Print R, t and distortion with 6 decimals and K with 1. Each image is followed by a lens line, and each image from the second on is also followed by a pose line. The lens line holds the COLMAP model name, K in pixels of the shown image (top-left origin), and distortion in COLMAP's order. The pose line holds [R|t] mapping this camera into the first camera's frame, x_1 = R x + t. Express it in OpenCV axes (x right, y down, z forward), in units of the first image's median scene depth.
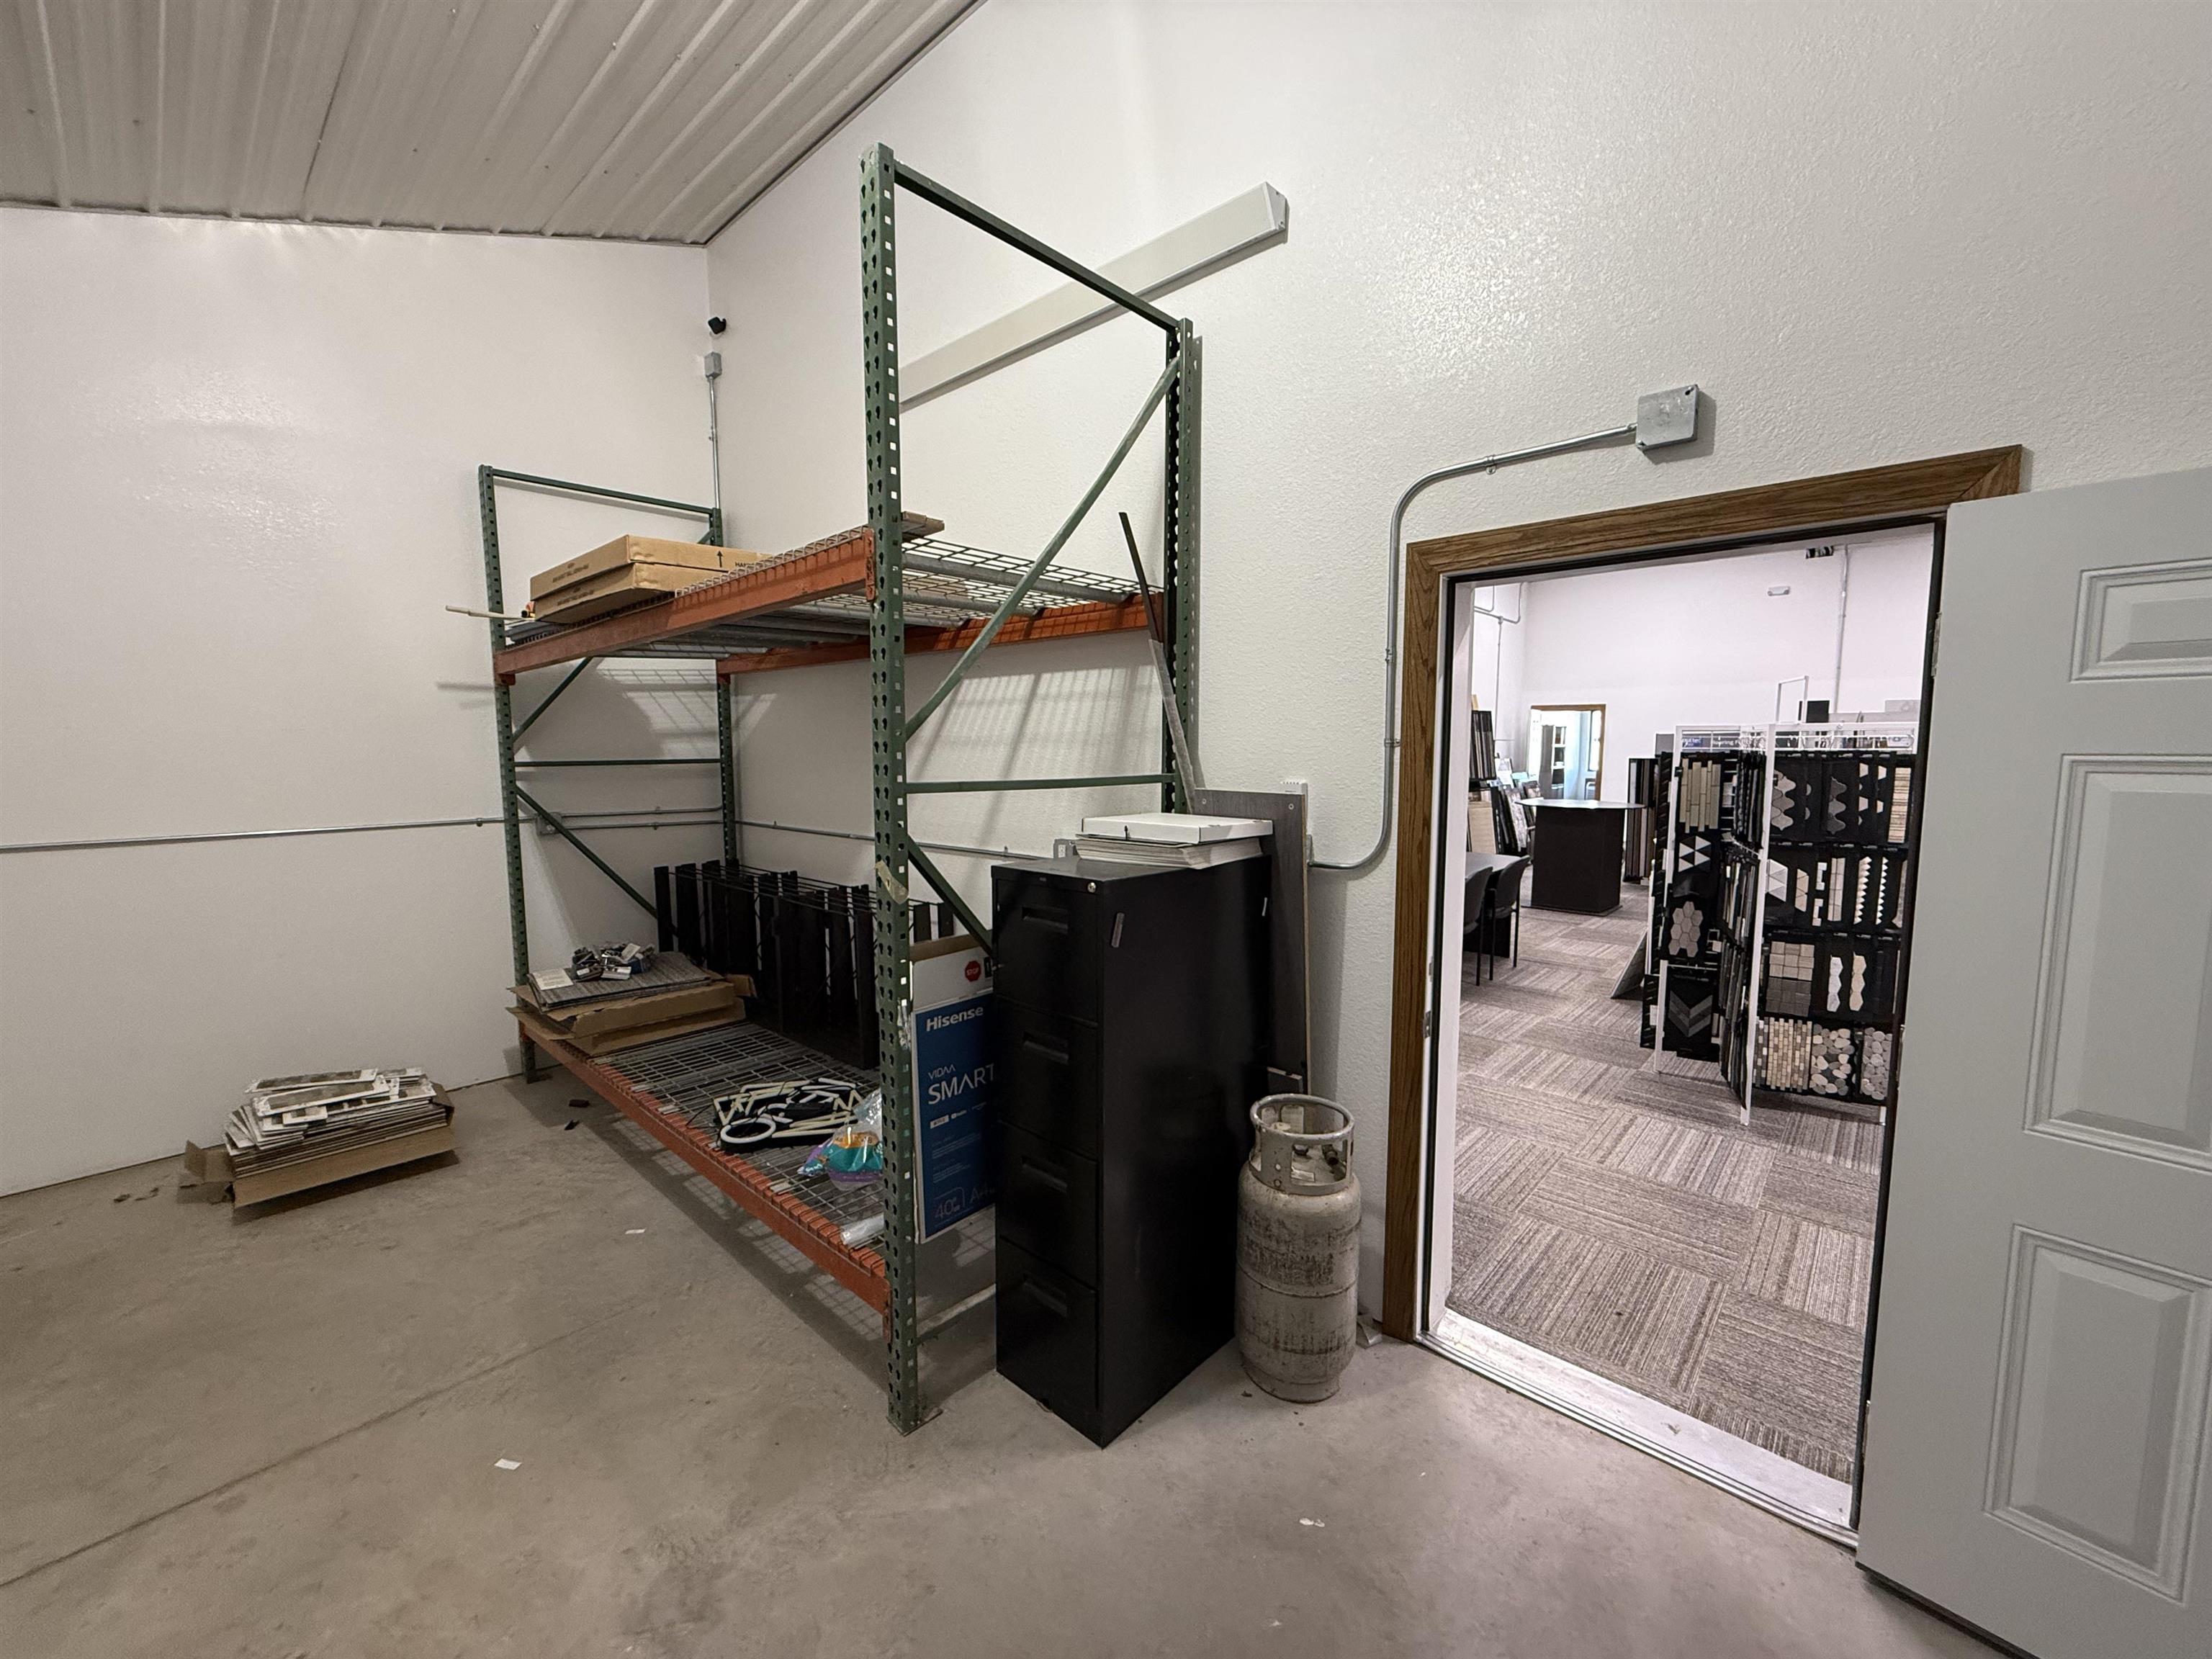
lens RADIAL K [[880.5, 0, 1103.0], [0, 880.5, 827.4], [0, 0, 1]] dist [-0.000845, -0.000213]
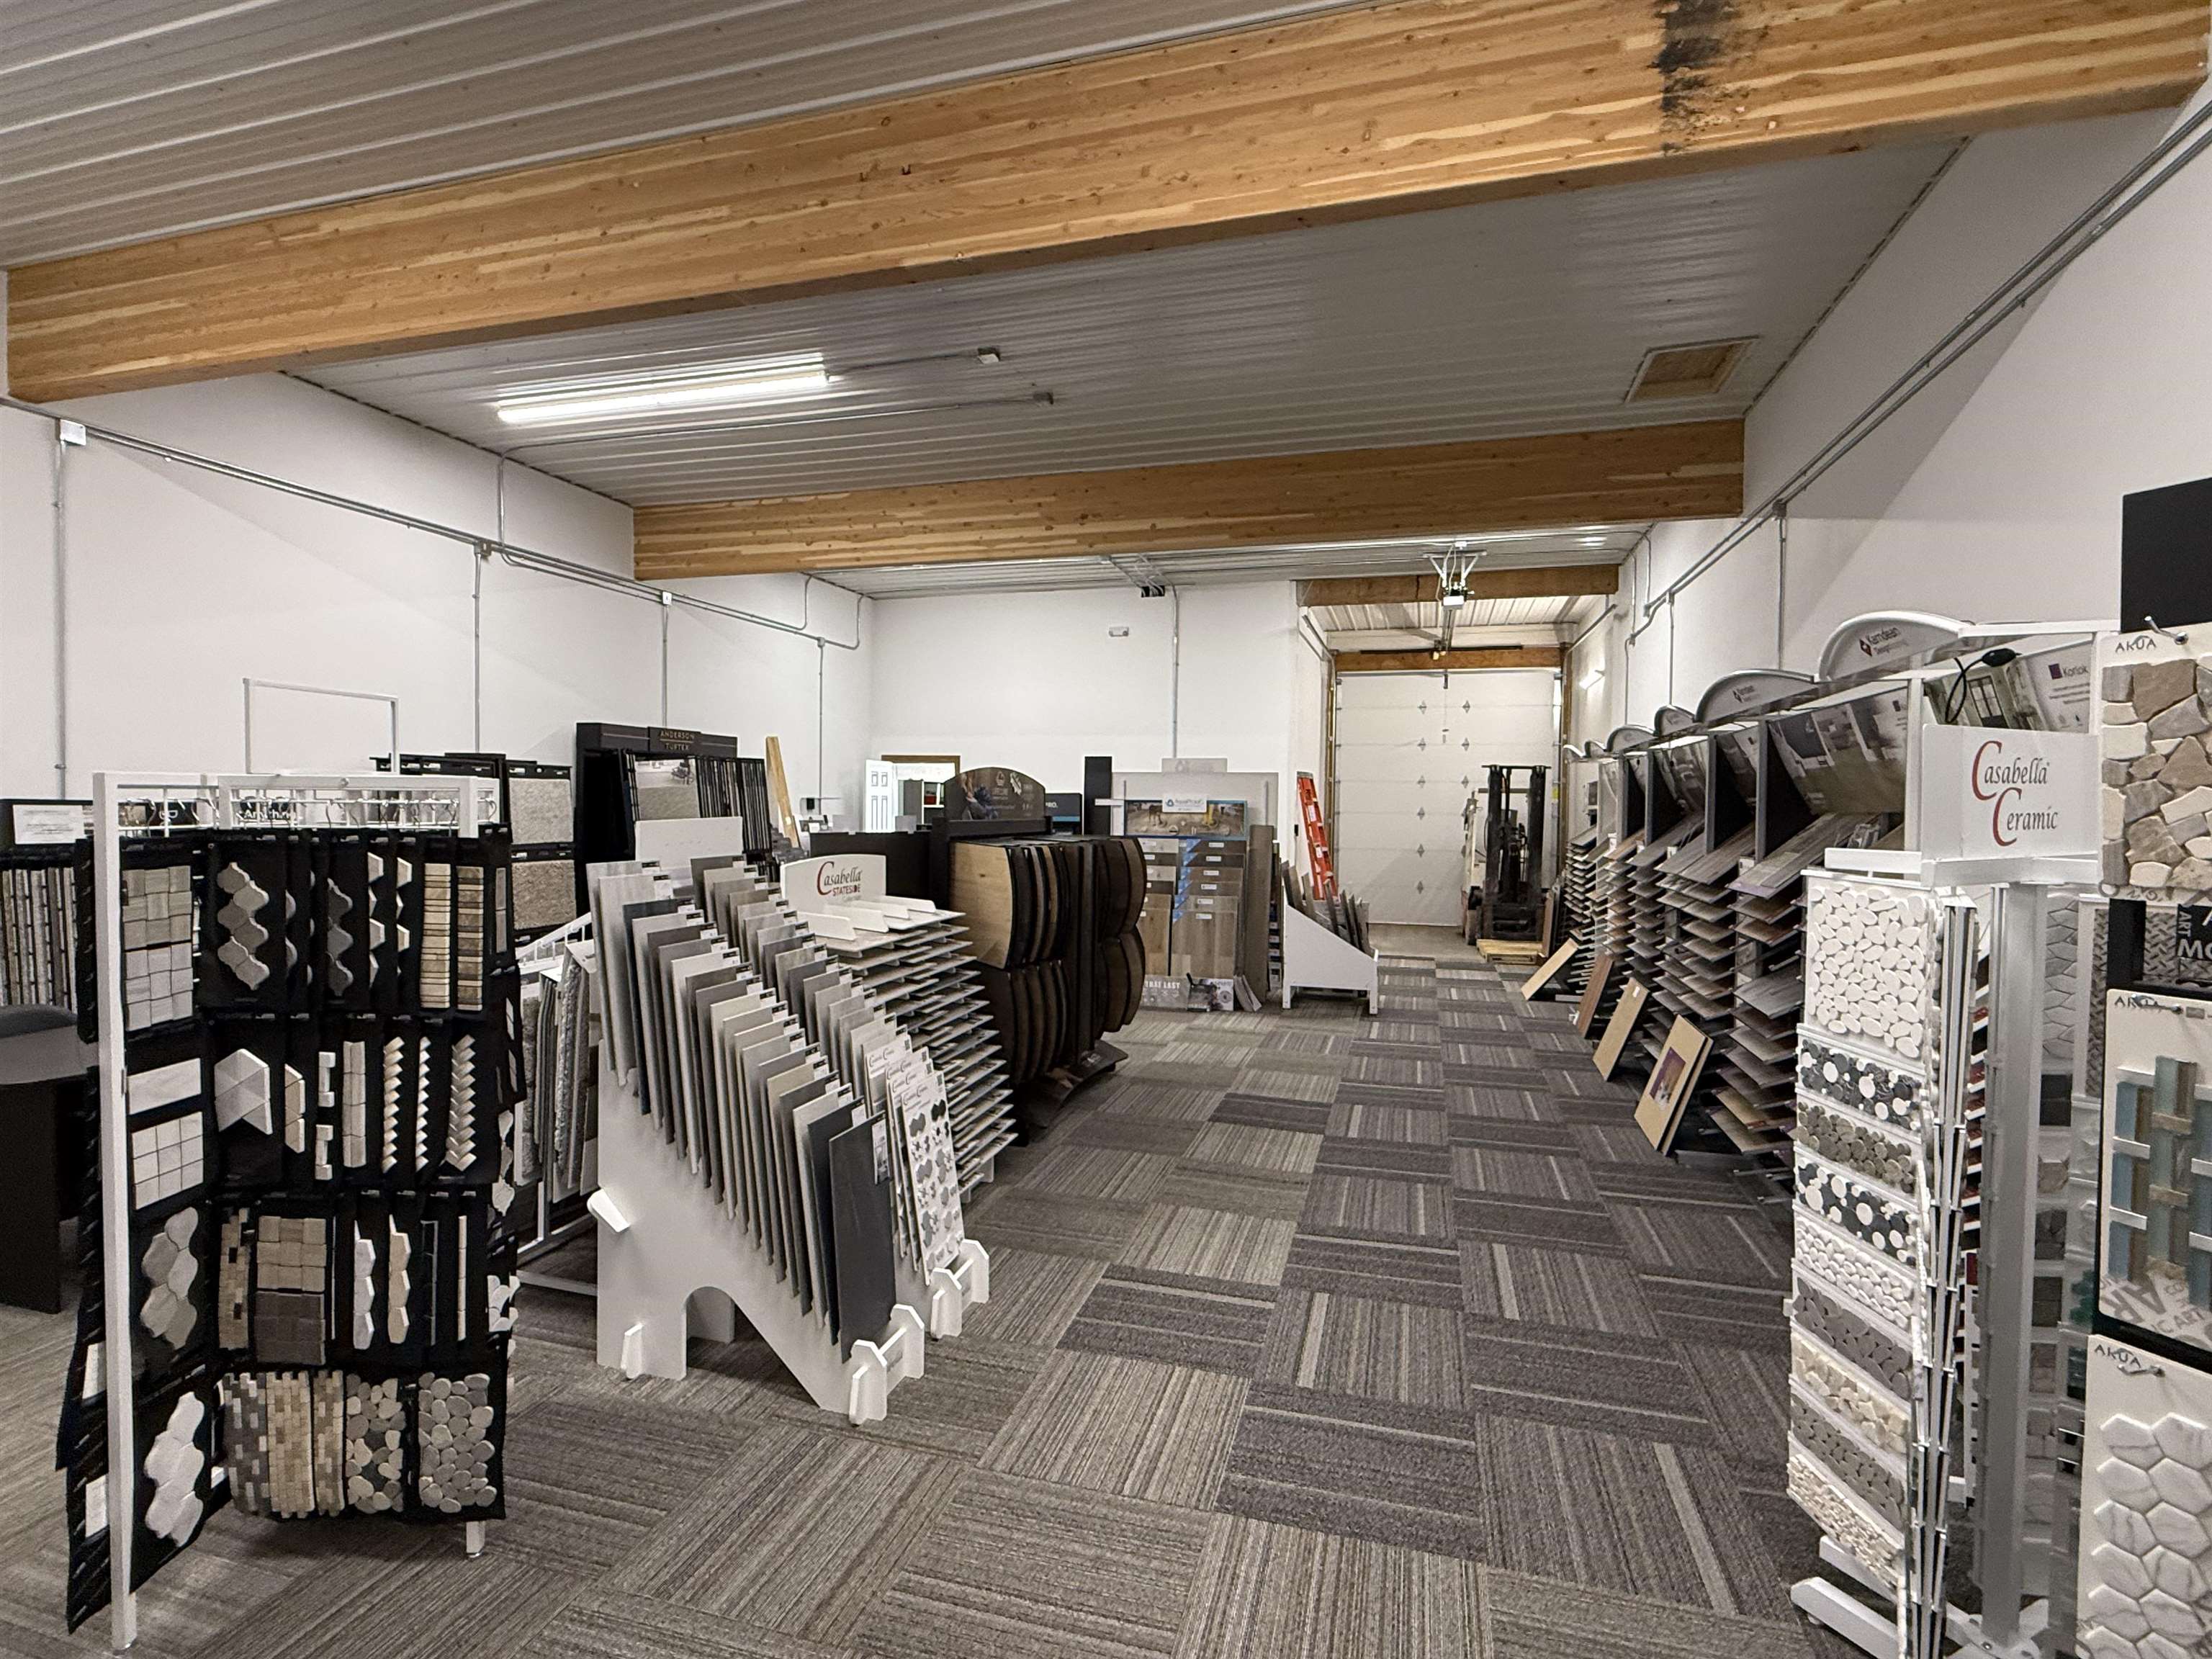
lens RADIAL K [[1066.8, 0, 1112.8], [0, 1066.8, 830.7], [0, 0, 1]] dist [0.003361, -0.000697]
pose [[0.894925, 0.001257, 0.446215, 0.193558], [0.028125, 0.997849, -0.059218, -0.007452], [-0.445330, 0.065545, 0.892964, 0.051495]]
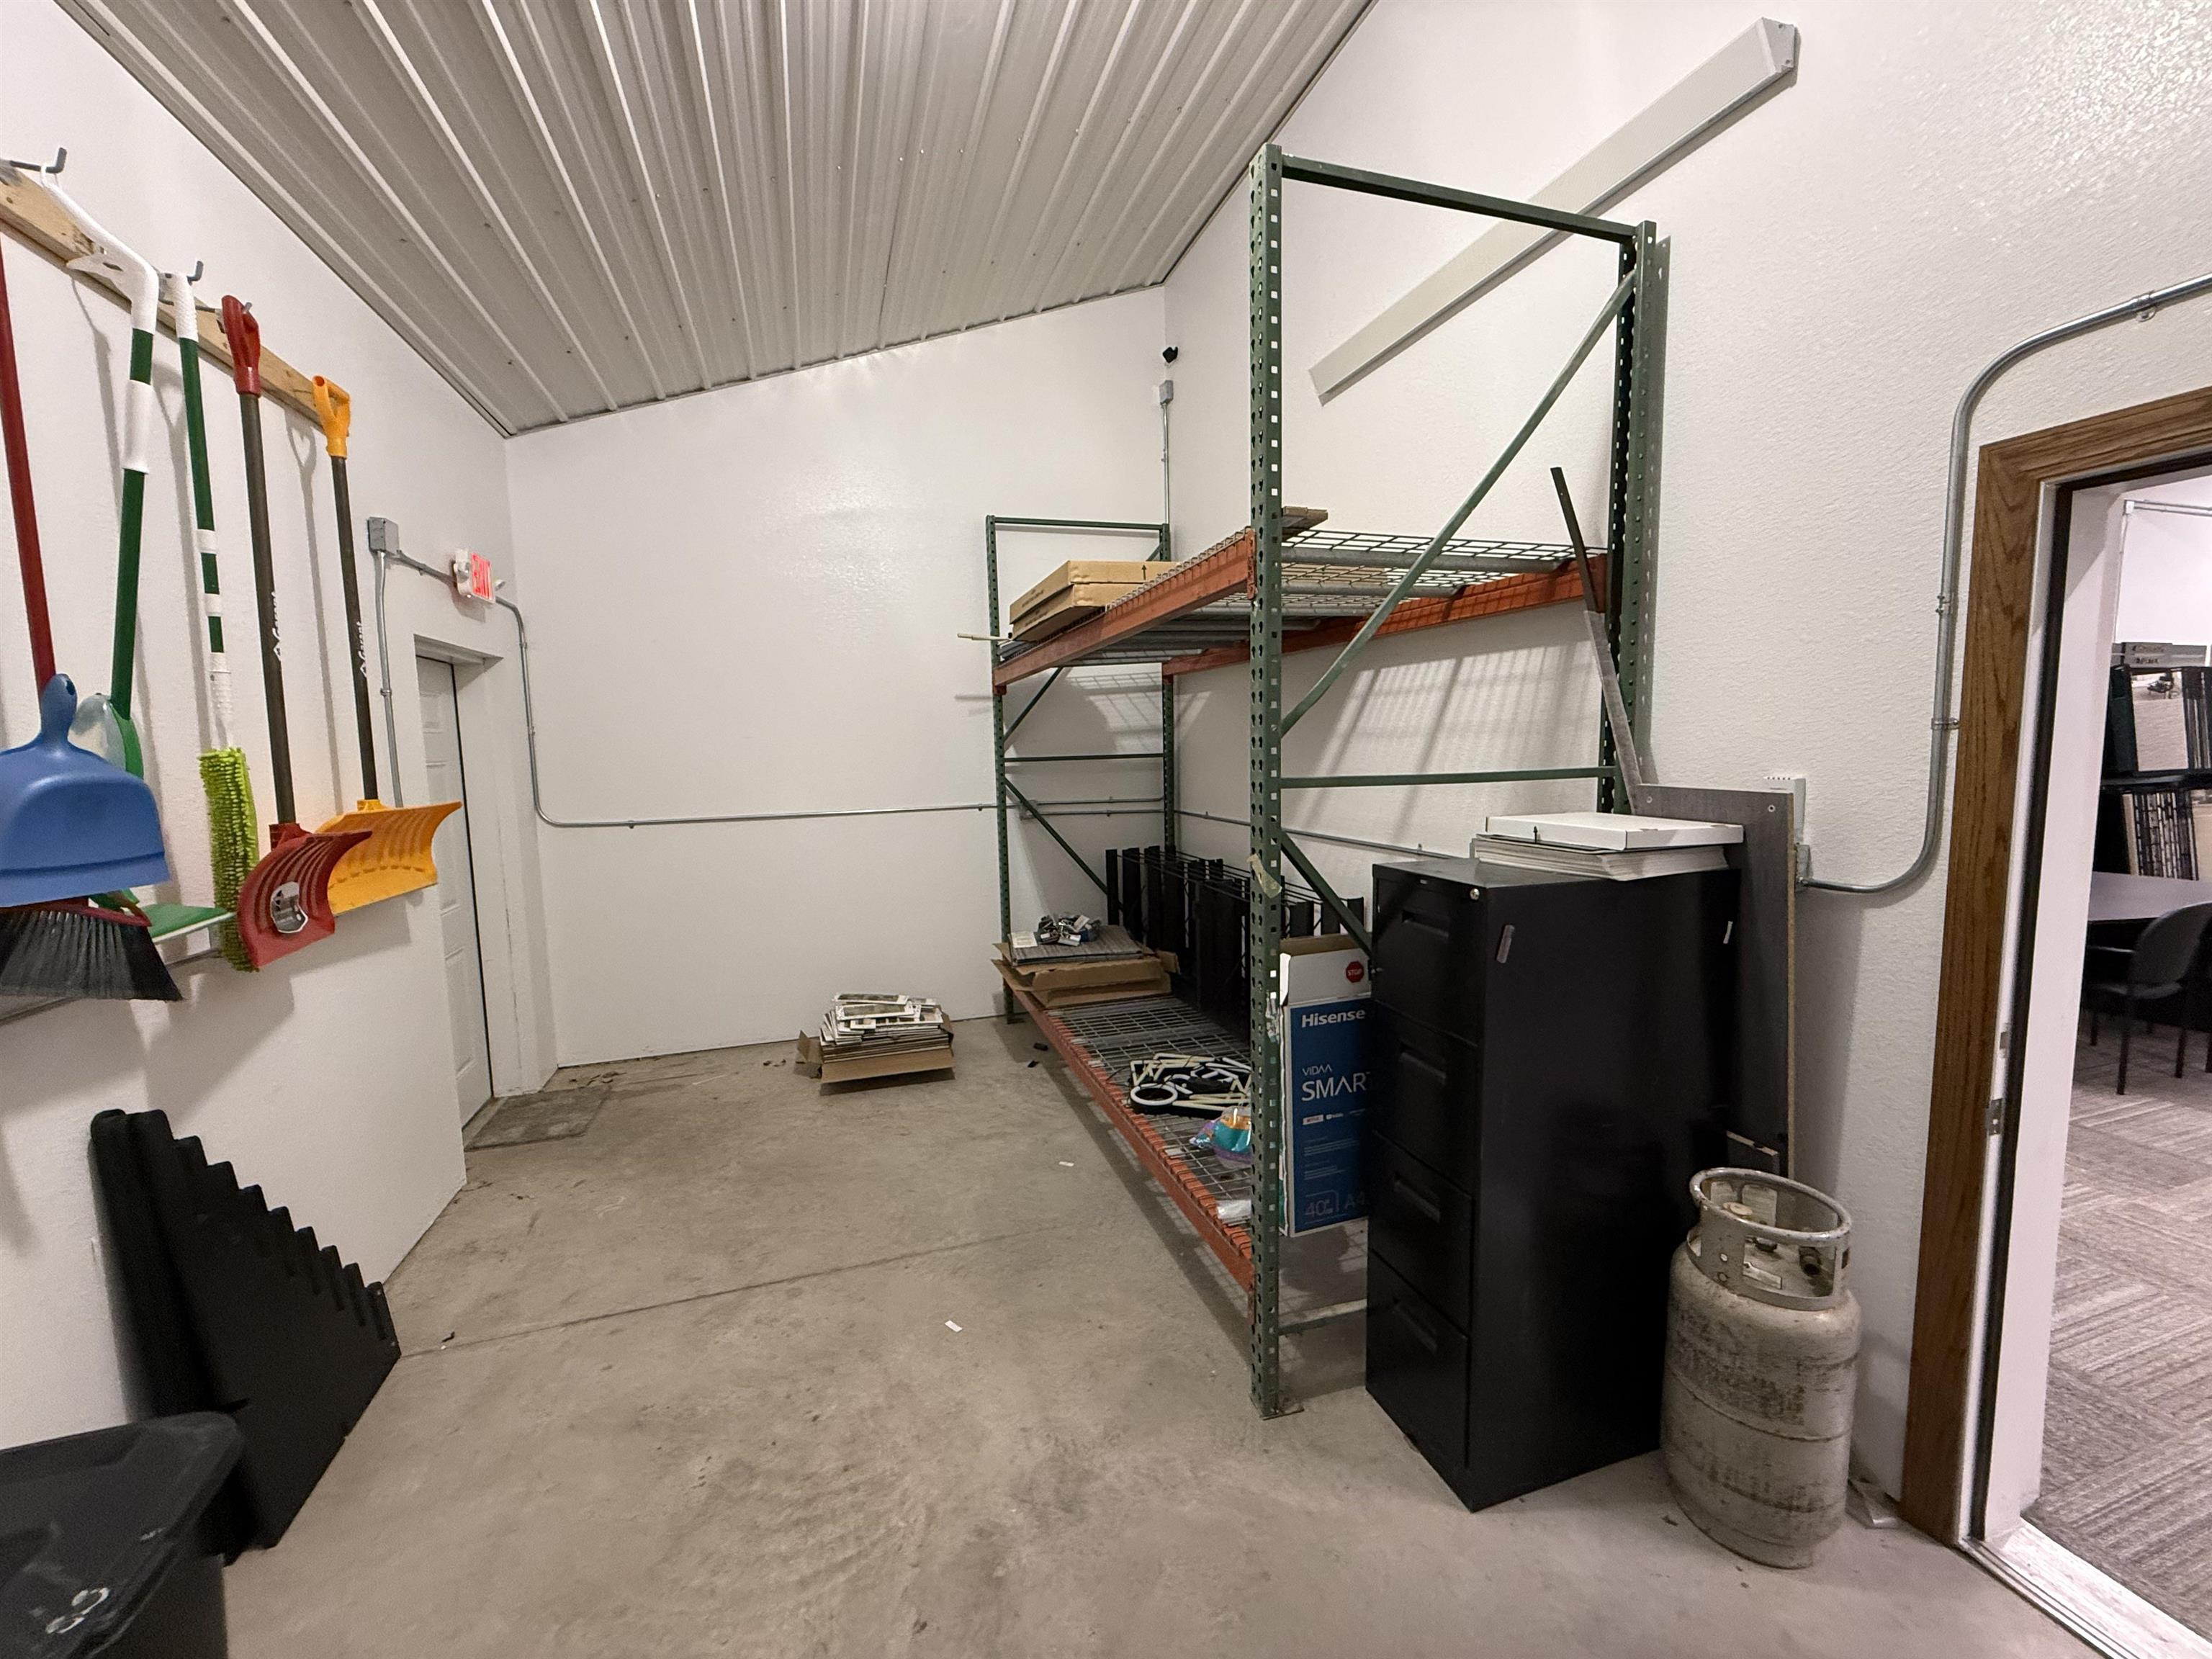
lens RADIAL K [[880.5, 0, 1103.0], [0, 880.5, 827.4], [0, 0, 1]] dist [-0.000845, -0.000213]
pose [[0.869804, 0.030881, -0.492430, 0.073903], [-0.025984, 0.999521, 0.016785, -0.004124], [0.492712, -0.001804, 0.870190, 0.019049]]
